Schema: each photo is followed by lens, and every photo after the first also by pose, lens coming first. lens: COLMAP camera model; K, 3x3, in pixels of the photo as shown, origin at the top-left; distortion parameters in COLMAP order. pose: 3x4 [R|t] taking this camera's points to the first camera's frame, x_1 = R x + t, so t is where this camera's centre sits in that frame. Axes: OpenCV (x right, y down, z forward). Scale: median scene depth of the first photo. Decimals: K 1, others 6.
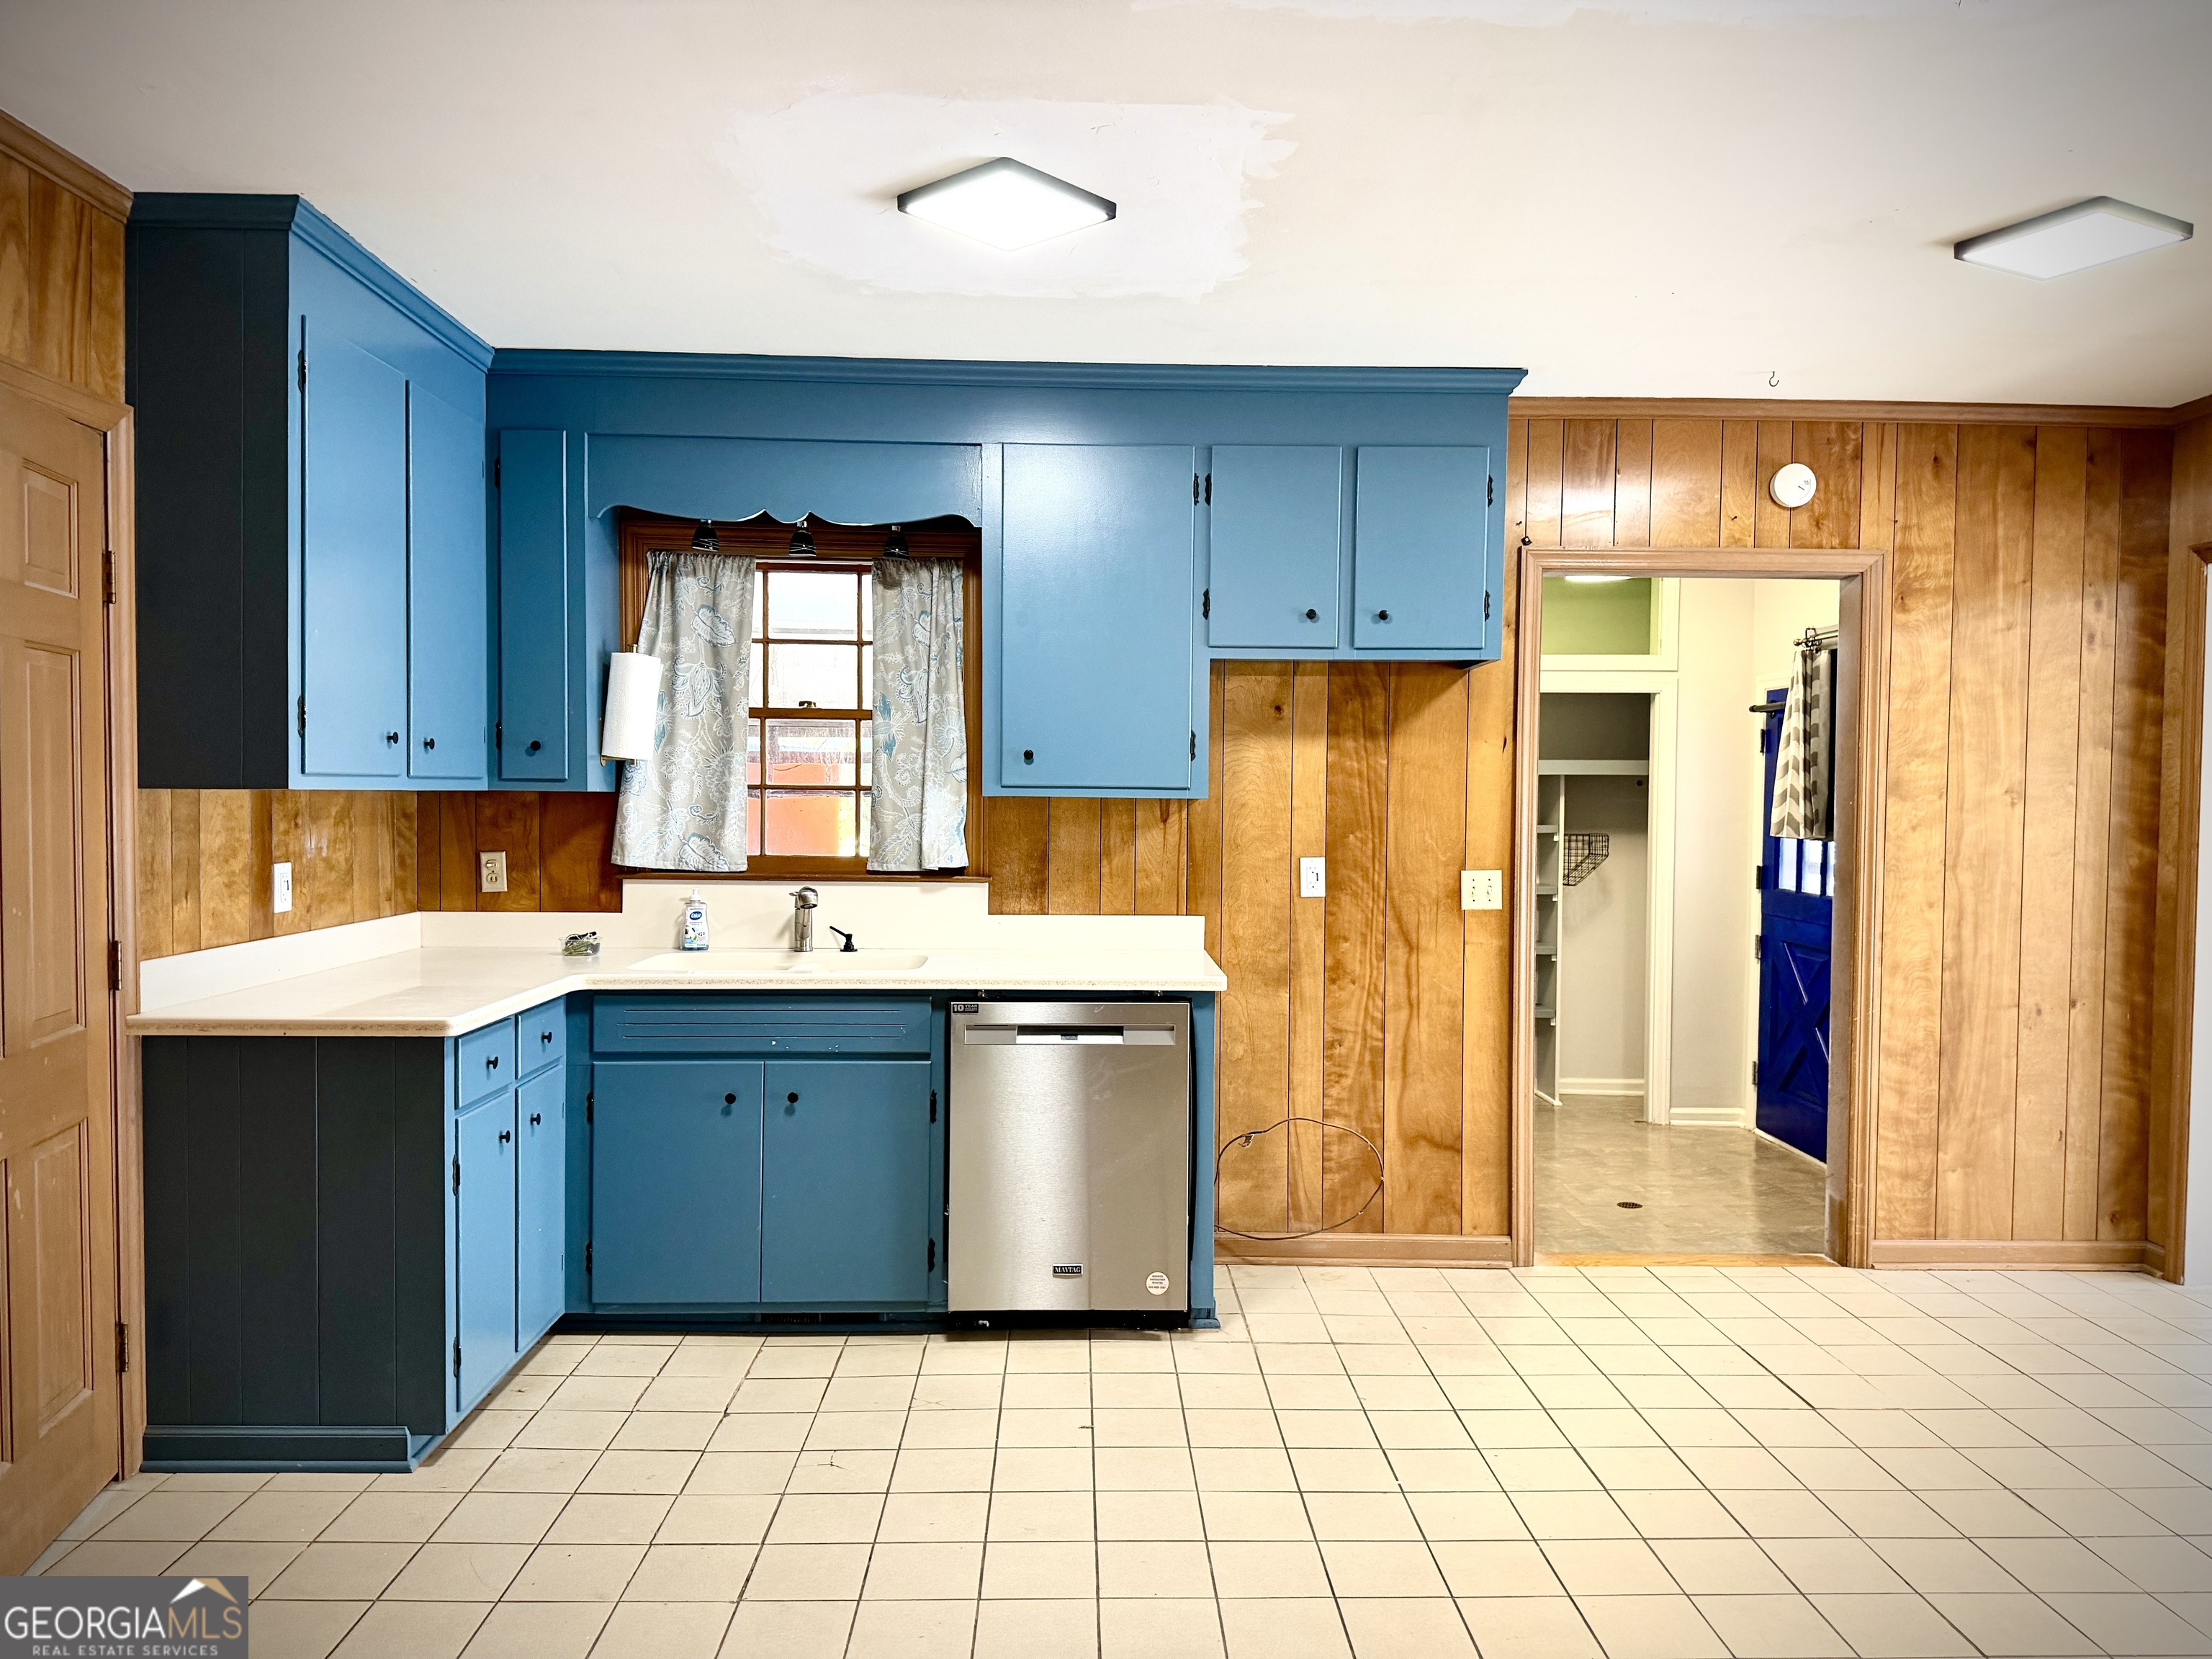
lens RADIAL K [[1574.8, 0, 1115.2], [0, 1574.8, 839.8], [0, 0, 1]] dist [0.033237, -0.007390]
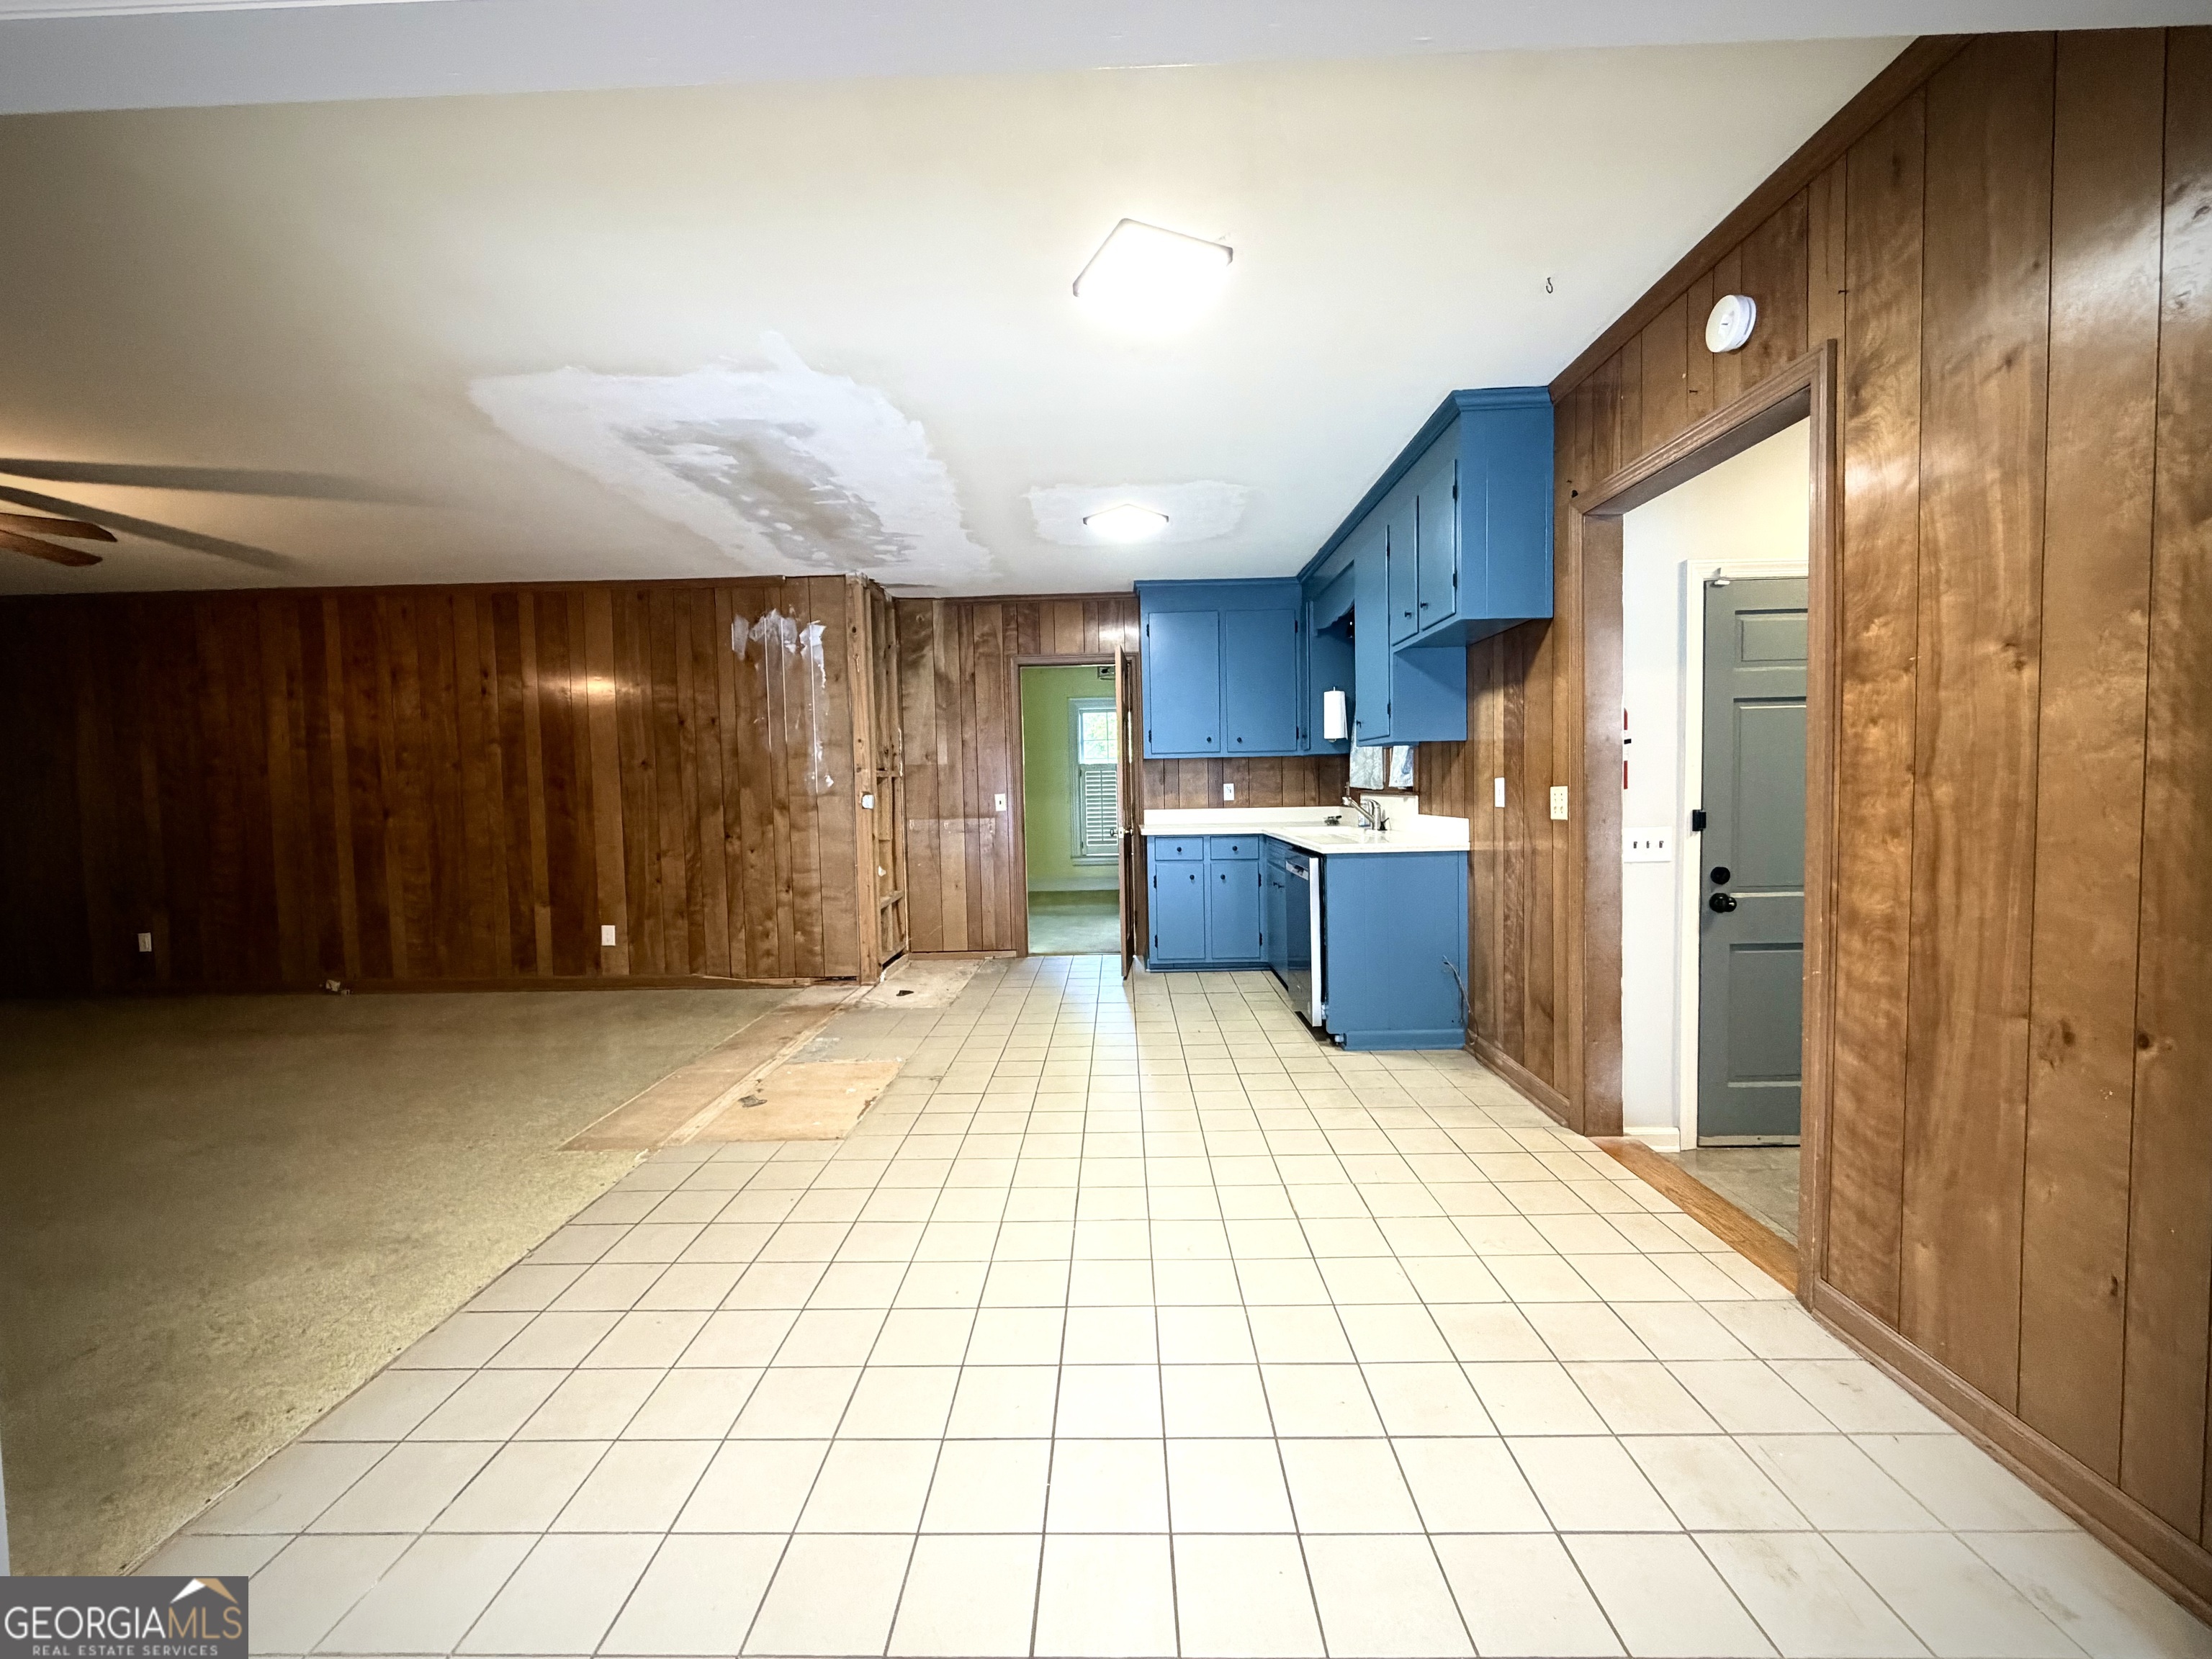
lens RADIAL K [[882.7, 0, 1105.7], [0, 882.7, 823.1], [0, 0, 1]] dist [0.003129, 0.000169]
pose [[-0.047479, 0.033358, -0.998315, 0.904609], [-0.012192, 0.999348, 0.033973, 0.028148], [0.998798, 0.013784, -0.047041, 0.686782]]
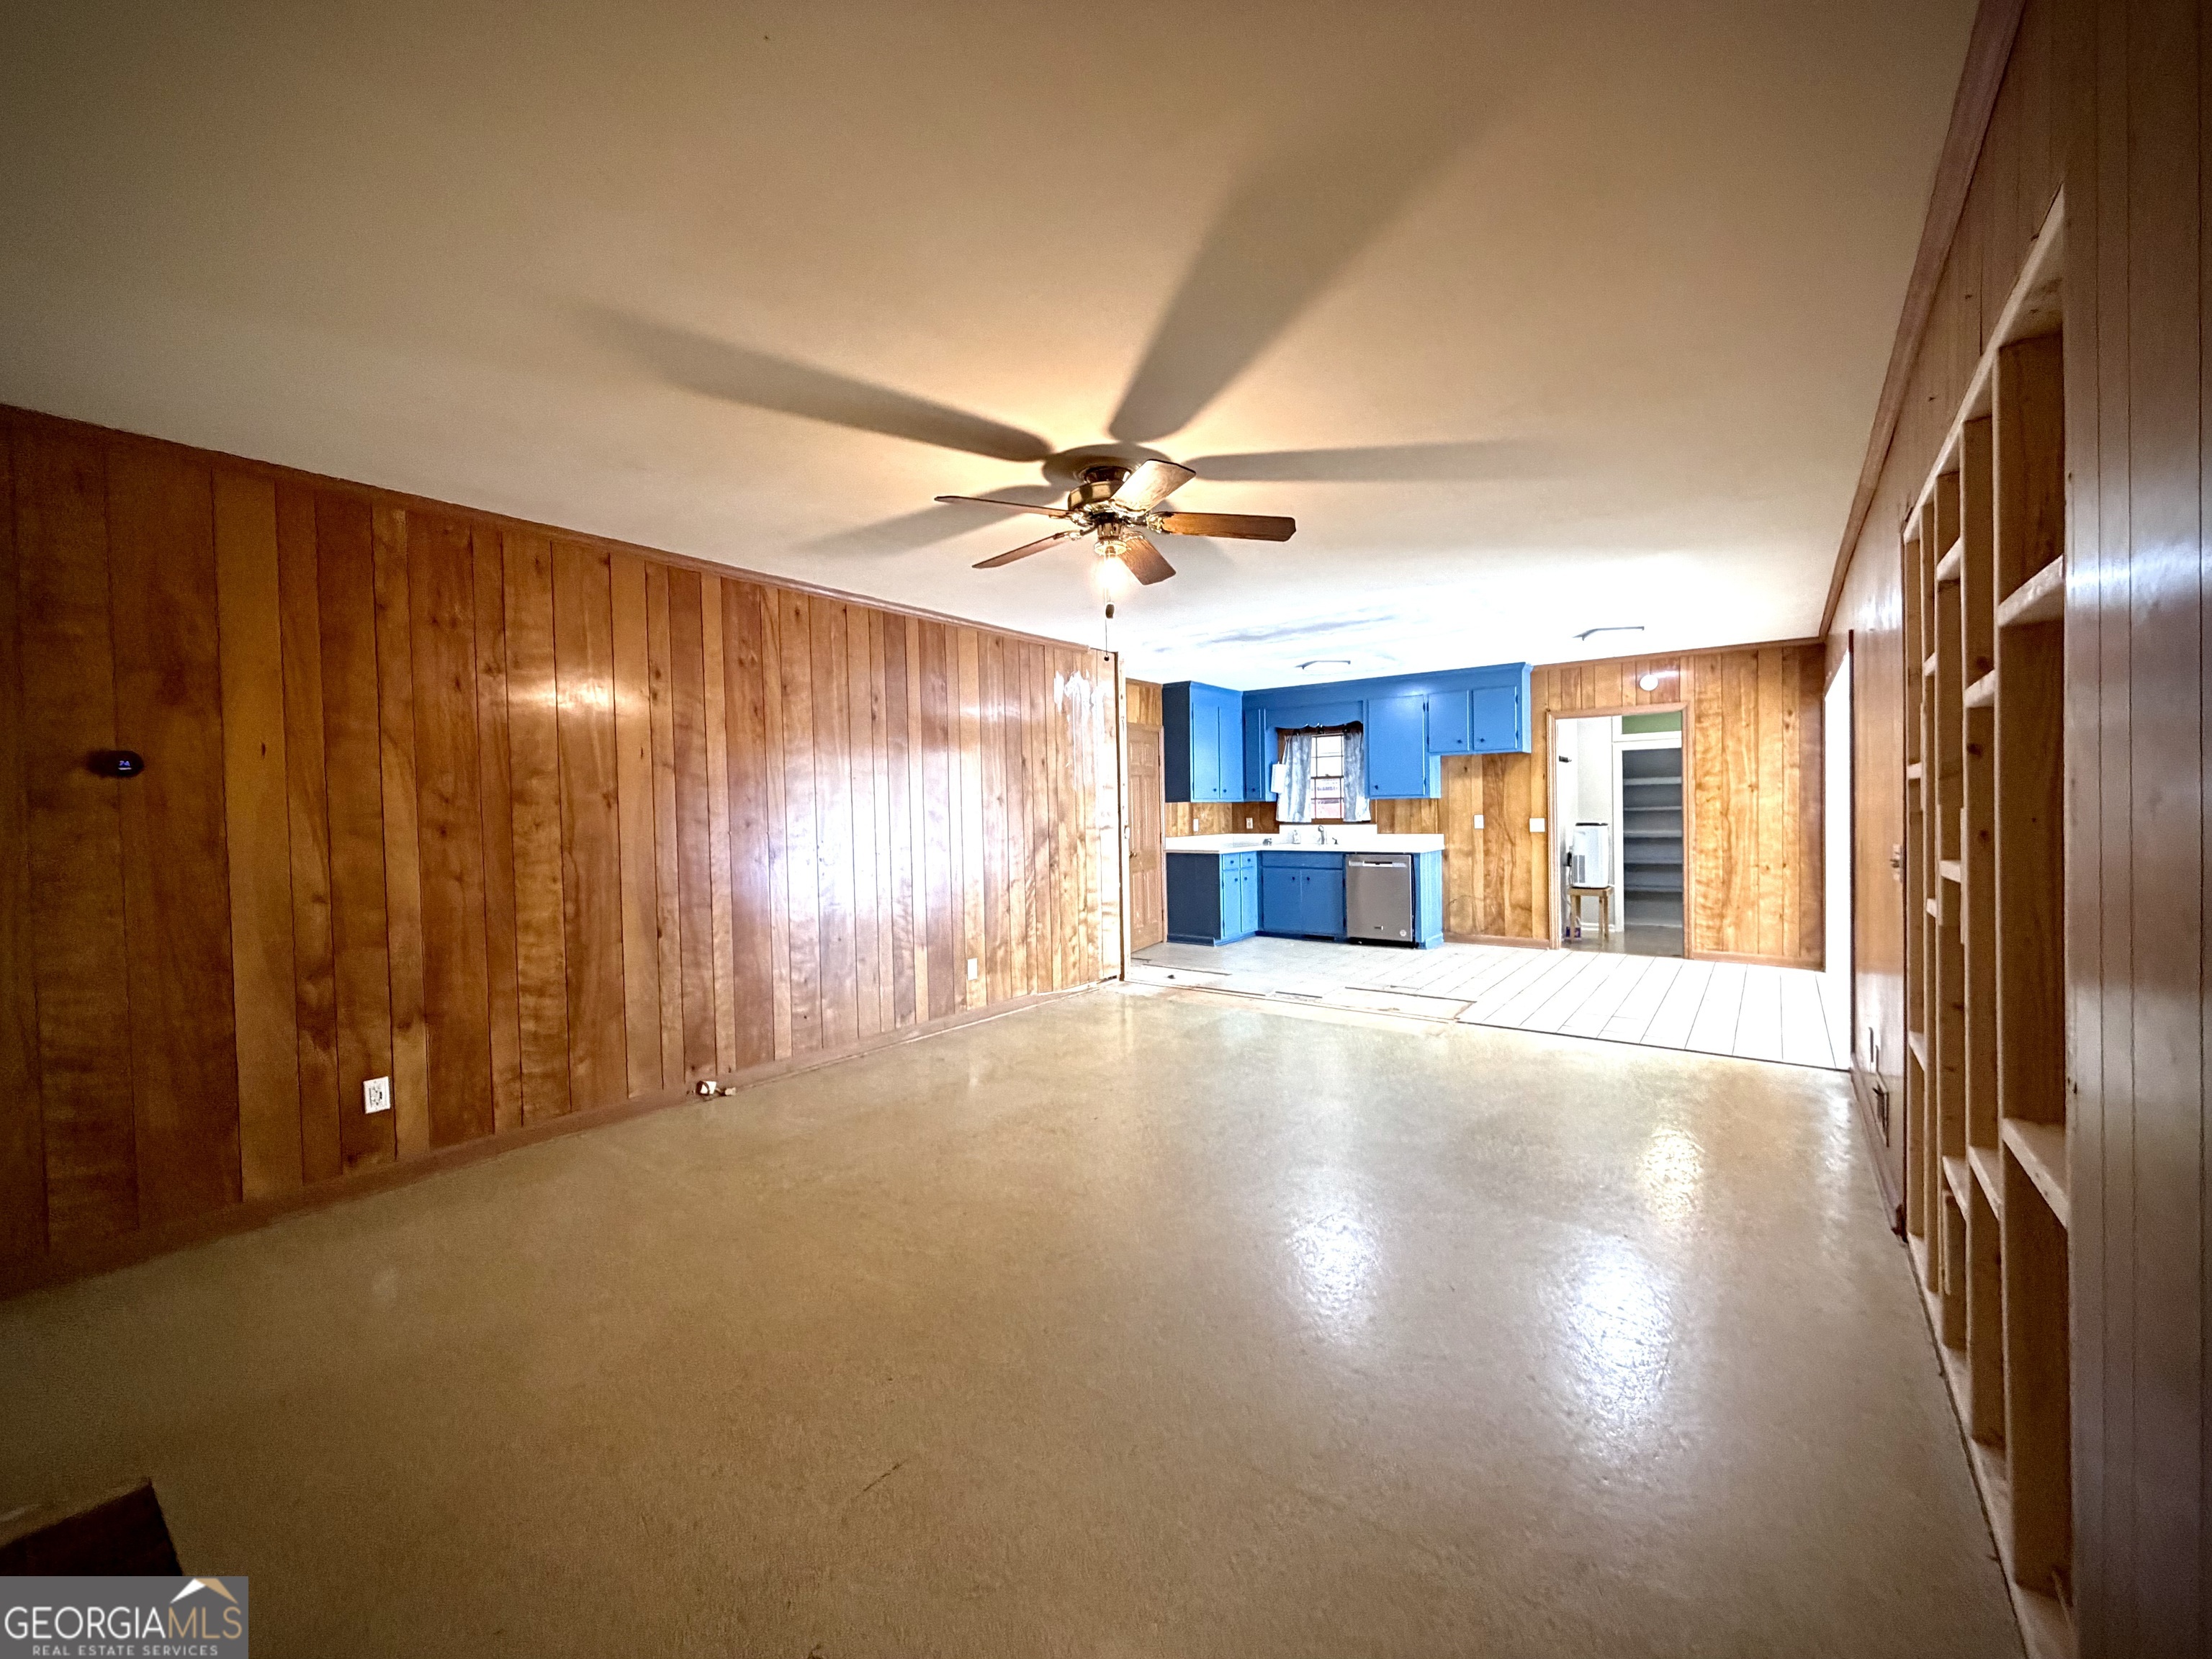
lens RADIAL K [[882.7, 0, 1105.7], [0, 882.7, 823.1], [0, 0, 1]] dist [0.003129, 0.000169]
pose [[0.779865, -0.013915, -0.625793, 0.647871], [0.005647, 0.999869, -0.015195, 0.048601], [0.625923, 0.008316, 0.779841, -0.846787]]
